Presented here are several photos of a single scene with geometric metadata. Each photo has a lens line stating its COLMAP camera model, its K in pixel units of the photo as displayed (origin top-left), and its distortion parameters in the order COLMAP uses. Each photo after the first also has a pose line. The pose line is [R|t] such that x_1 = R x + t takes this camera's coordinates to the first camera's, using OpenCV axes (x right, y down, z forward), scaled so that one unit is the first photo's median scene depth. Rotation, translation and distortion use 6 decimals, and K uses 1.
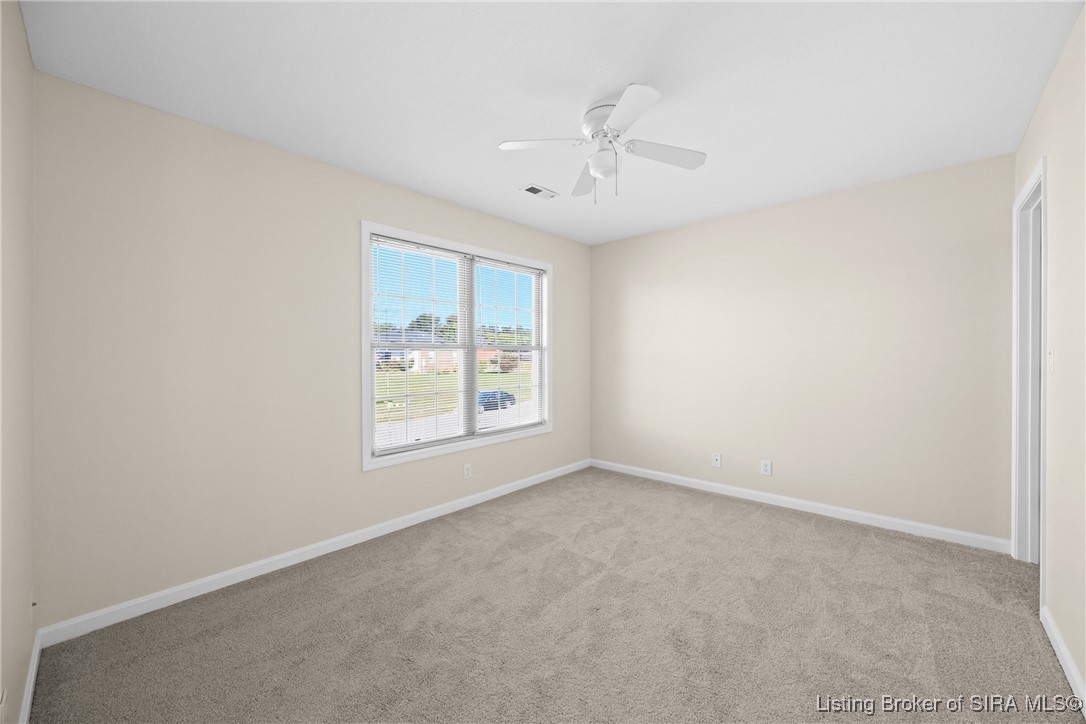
lens RADIAL K [[415.0, 0, 547.9], [0, 415.0, 359.7], [0, 0, 1]] dist [0.002372, -0.000144]
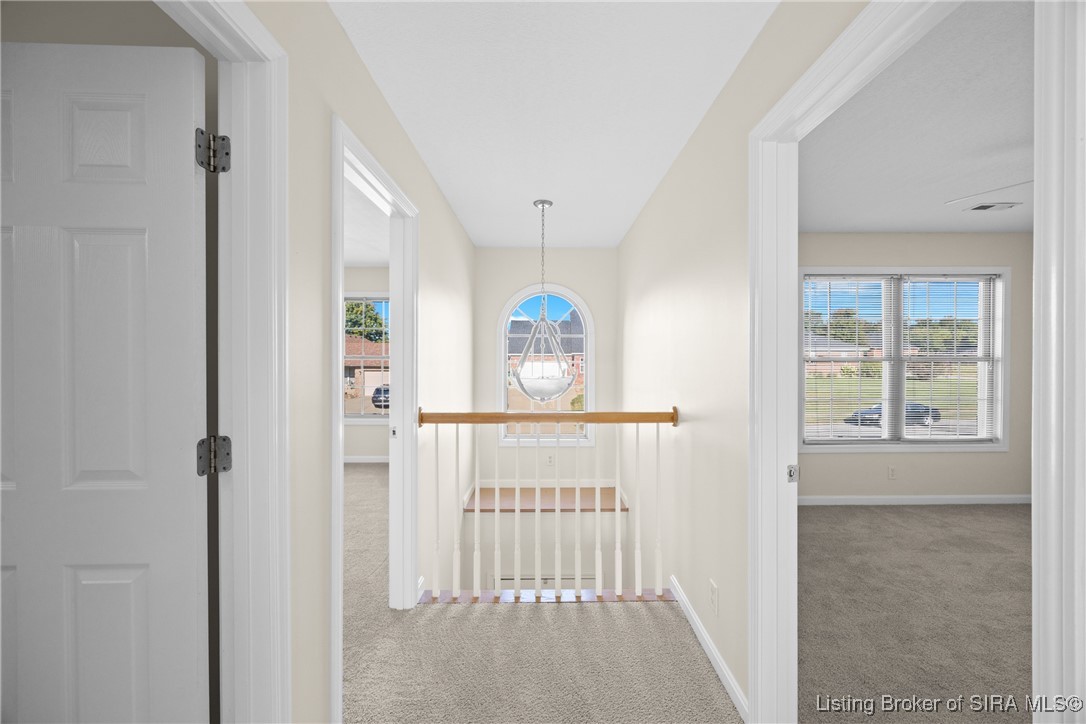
lens RADIAL K [[415.0, 0, 547.9], [0, 415.0, 359.7], [0, 0, 1]] dist [0.002372, -0.000144]
pose [[0.671304, 0.008849, -0.741129, 0.008384], [-0.008430, 0.999955, 0.004304, -0.030621], [0.741134, 0.003358, 0.671348, -0.471162]]
